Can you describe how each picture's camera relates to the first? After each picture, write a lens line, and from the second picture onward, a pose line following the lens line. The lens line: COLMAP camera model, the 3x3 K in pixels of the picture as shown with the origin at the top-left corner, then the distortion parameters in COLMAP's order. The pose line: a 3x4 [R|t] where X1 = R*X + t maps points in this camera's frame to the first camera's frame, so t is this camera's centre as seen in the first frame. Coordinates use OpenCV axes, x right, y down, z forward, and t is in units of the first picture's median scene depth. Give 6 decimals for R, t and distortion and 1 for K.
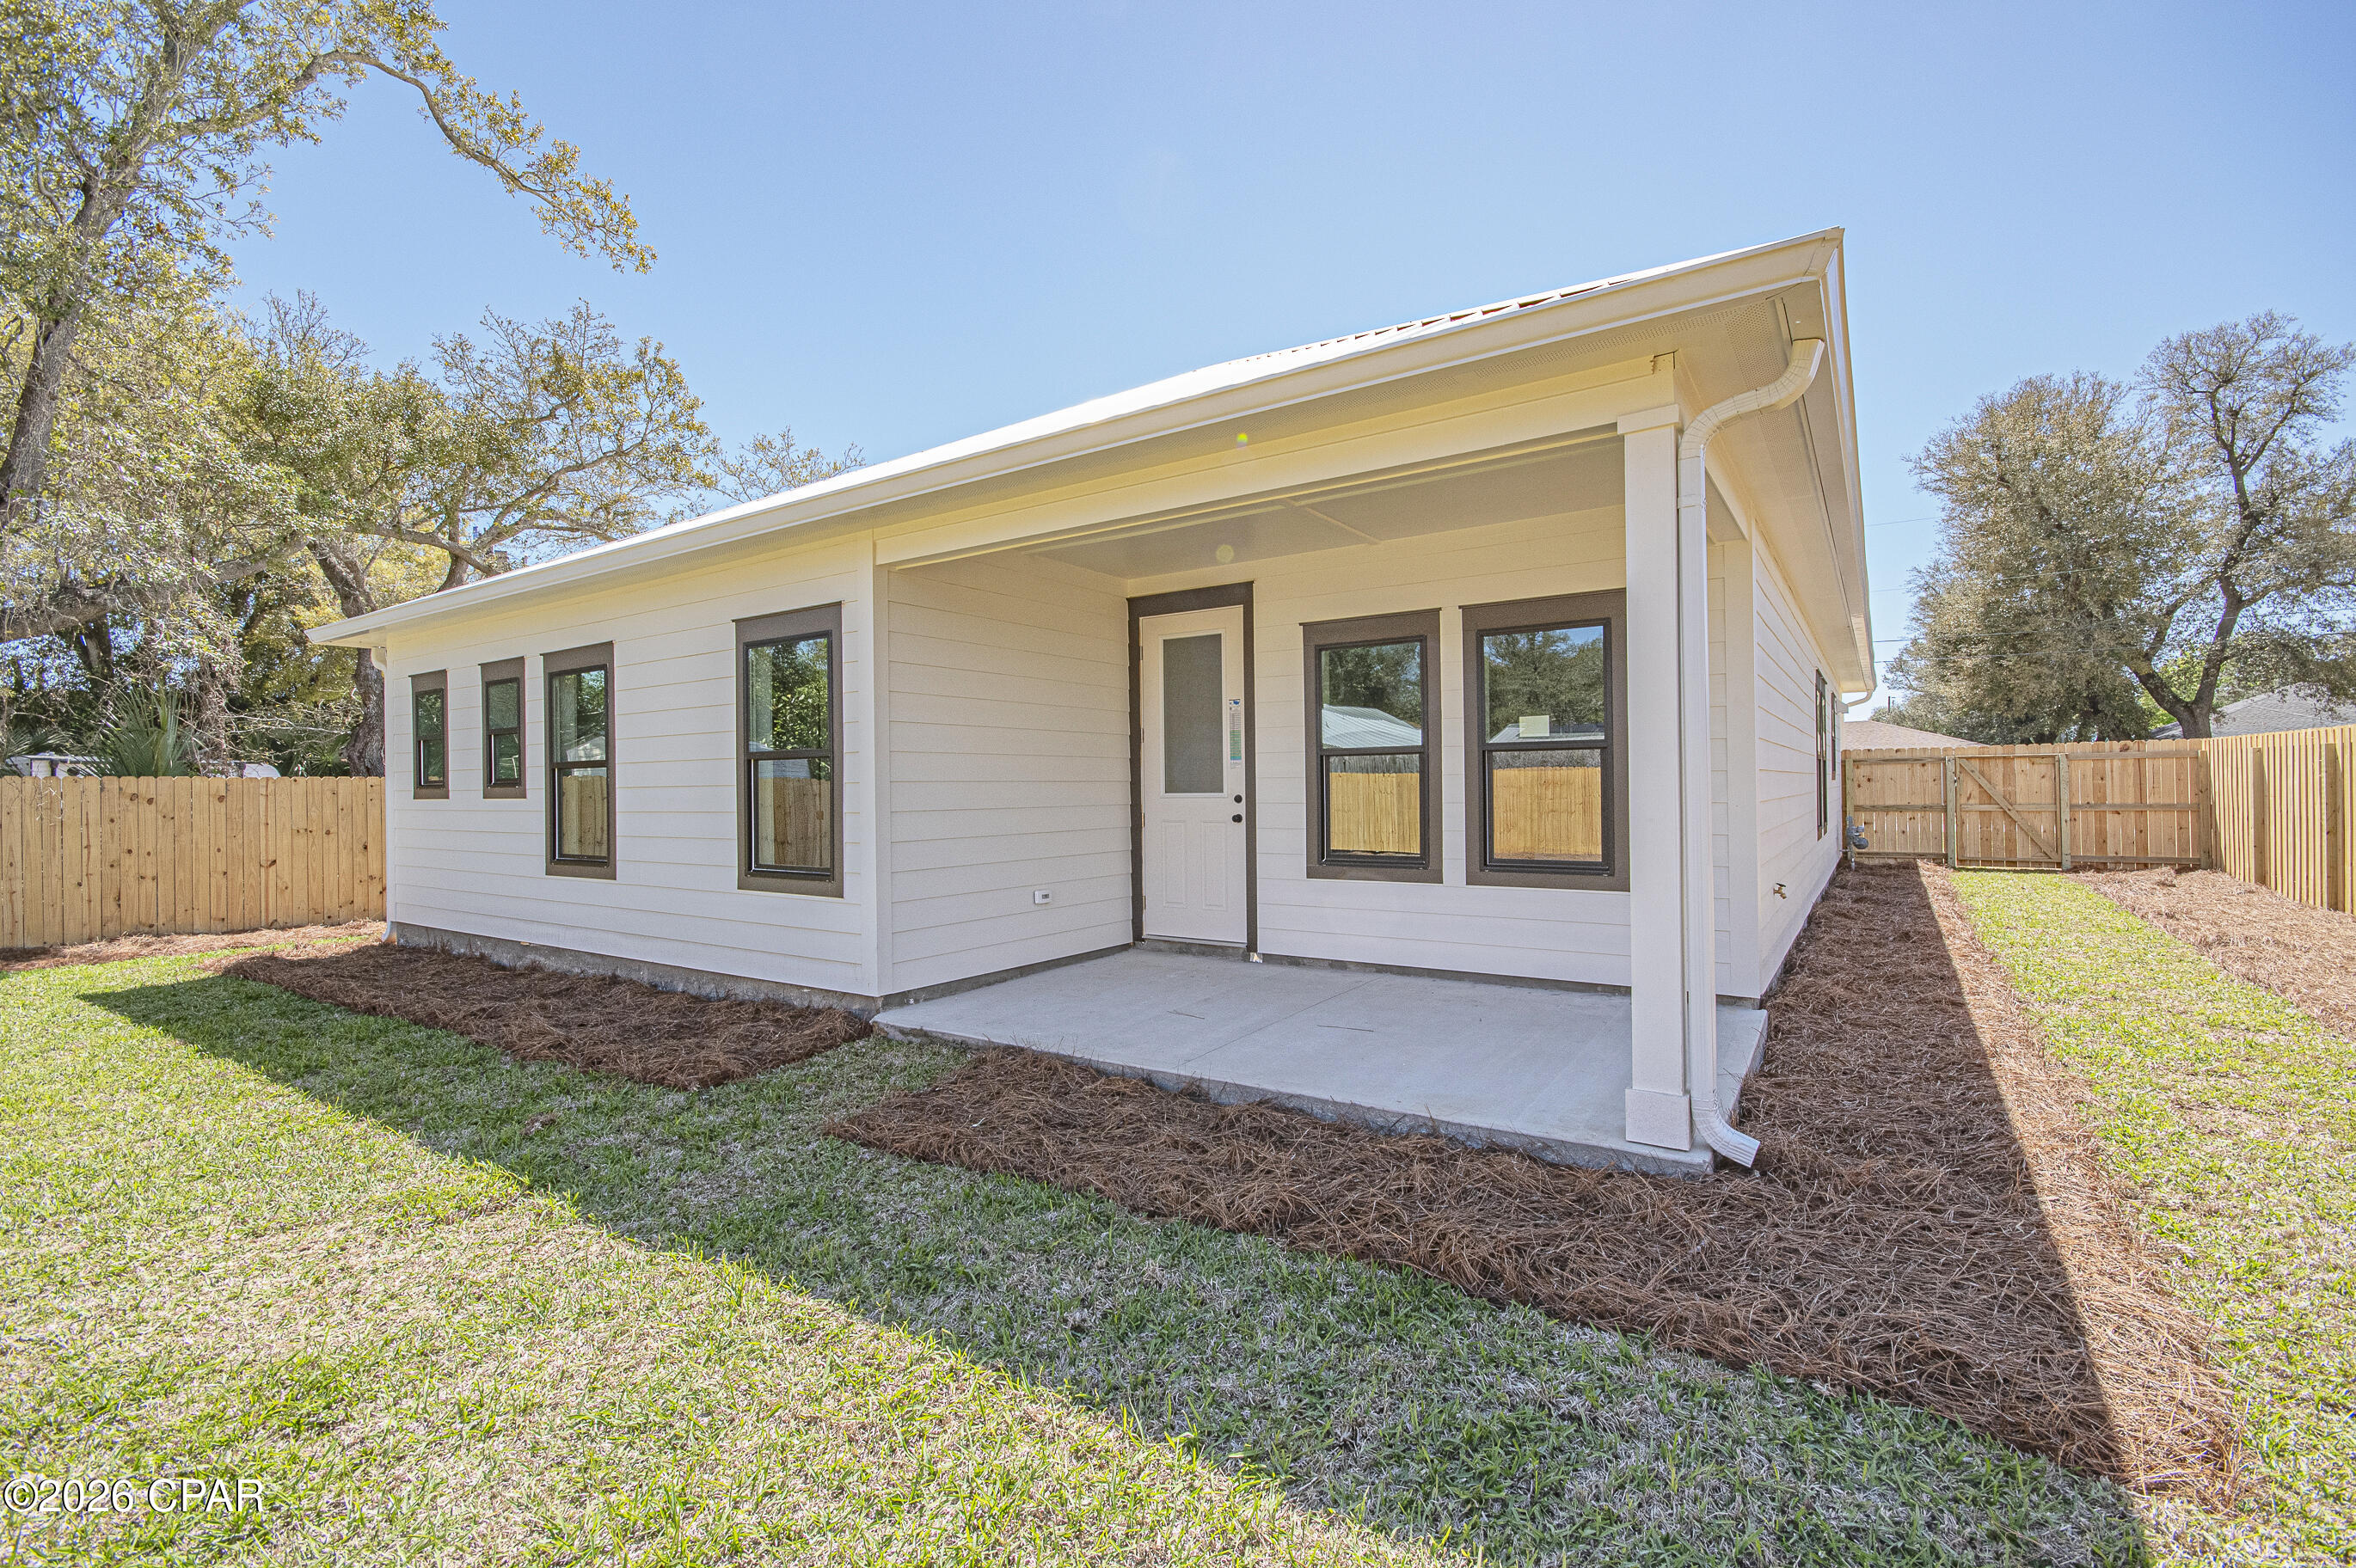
lens RADIAL K [[1037.2, 0, 1190.6], [0, 1037.2, 777.0], [0, 0, 1]] dist [0.006877, -0.009283]
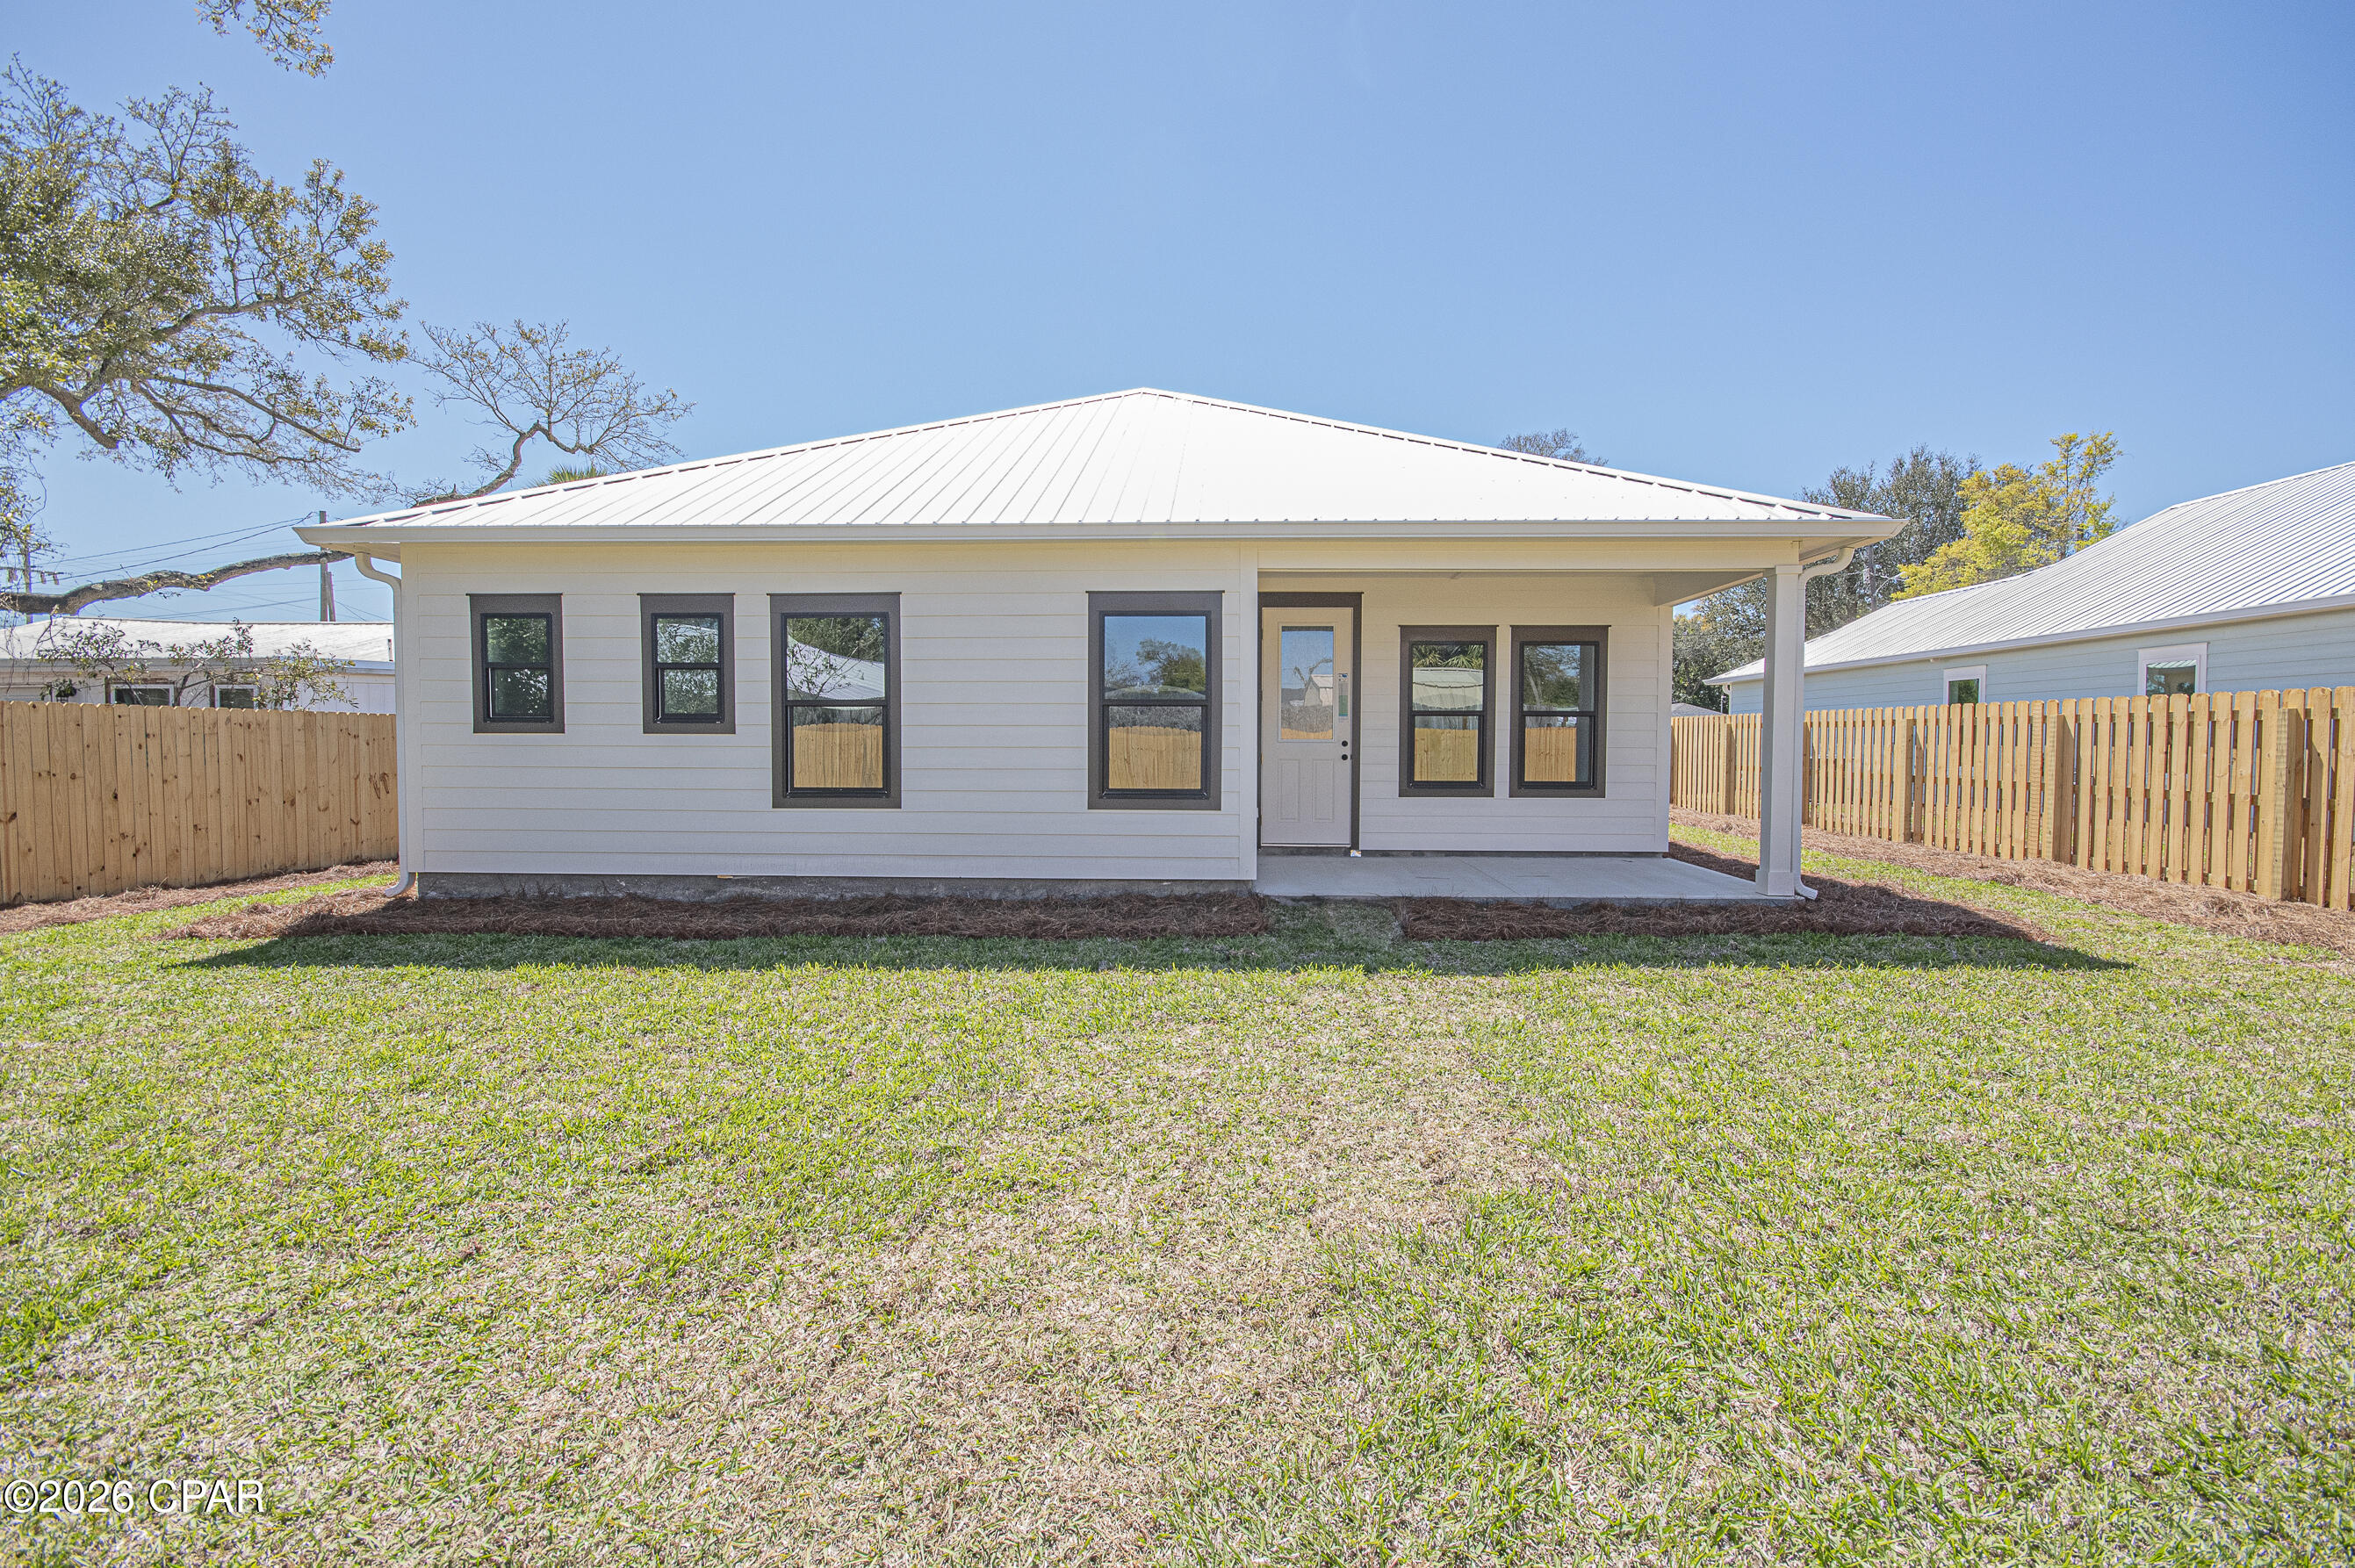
lens RADIAL K [[1036.8, 0, 1185.9], [0, 1036.8, 784.8], [0, 0, 1]] dist [0.006877, -0.009283]
pose [[0.852113, -0.007620, 0.523303, -0.842446], [-0.018911, 0.998793, 0.045339, 0.016321], [-0.523017, -0.048530, 0.850940, -0.101452]]
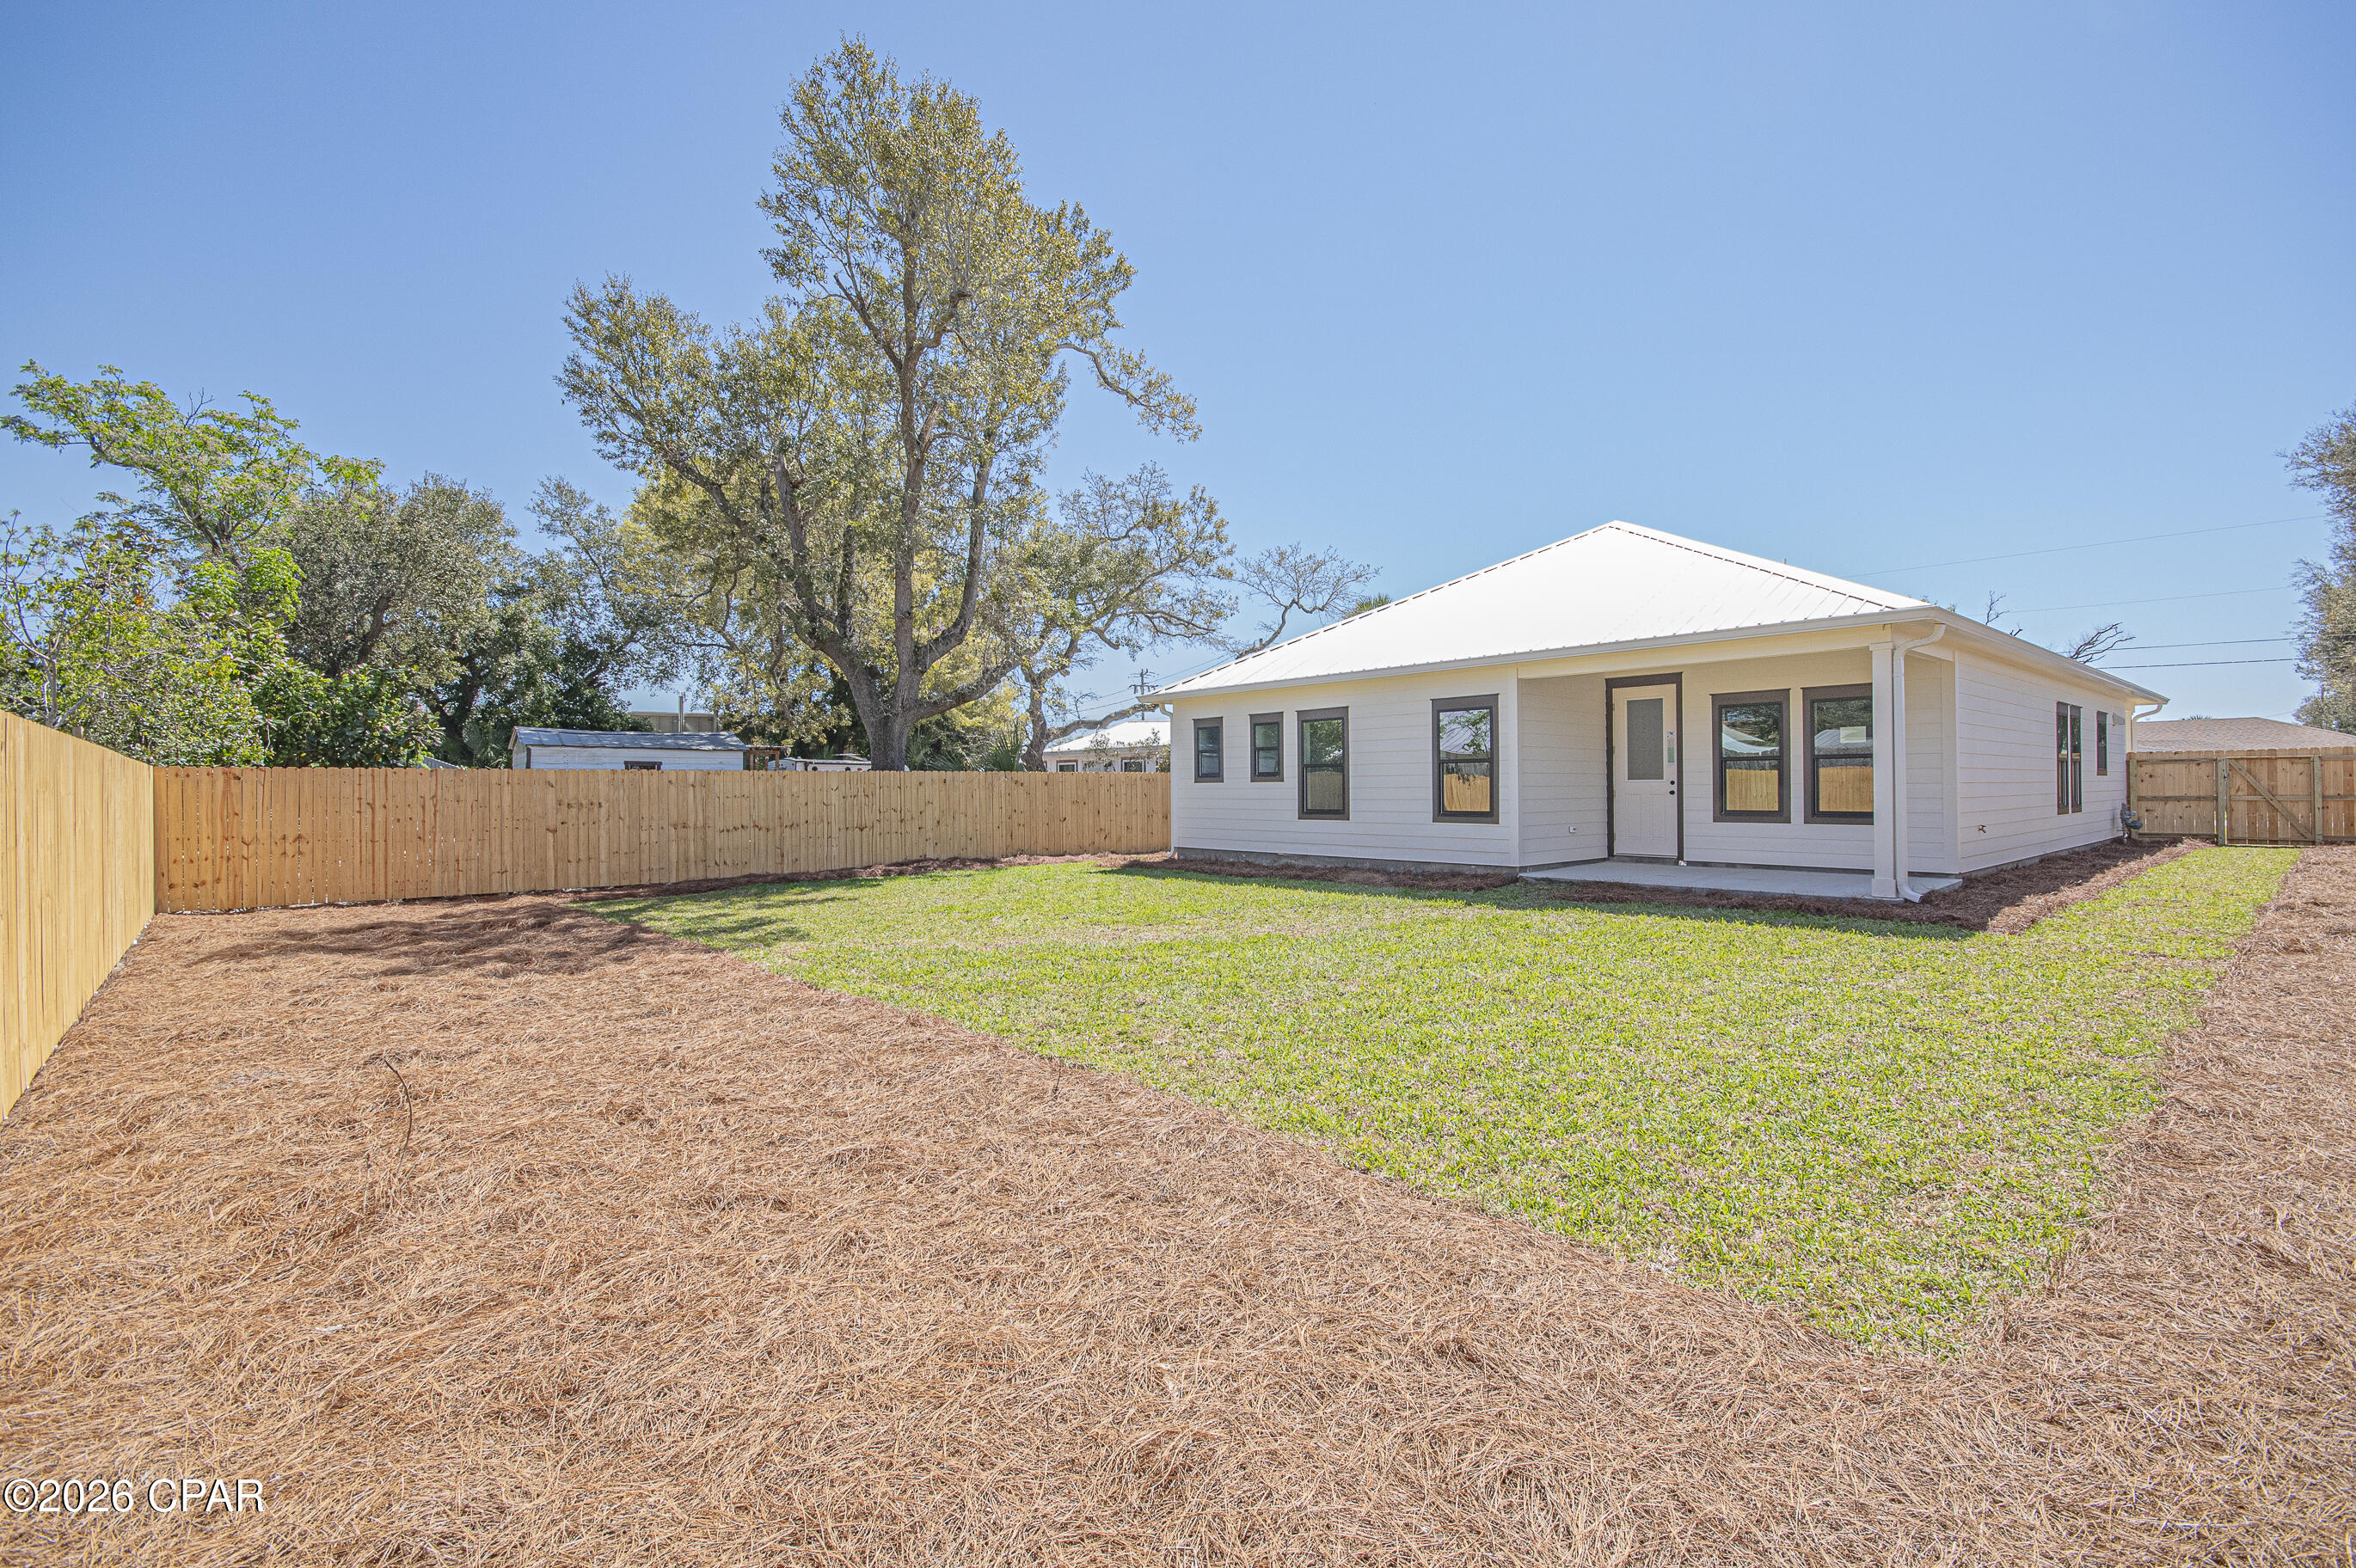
lens RADIAL K [[1037.2, 0, 1192.6], [0, 1037.2, 781.2], [0, 0, 1]] dist [0.006877, -0.009283]
pose [[0.967162, 0.003380, -0.254137, -0.314066], [-0.001924, 0.999980, 0.005977, 0.007794], [0.254152, -0.005292, 0.967150, -1.064907]]
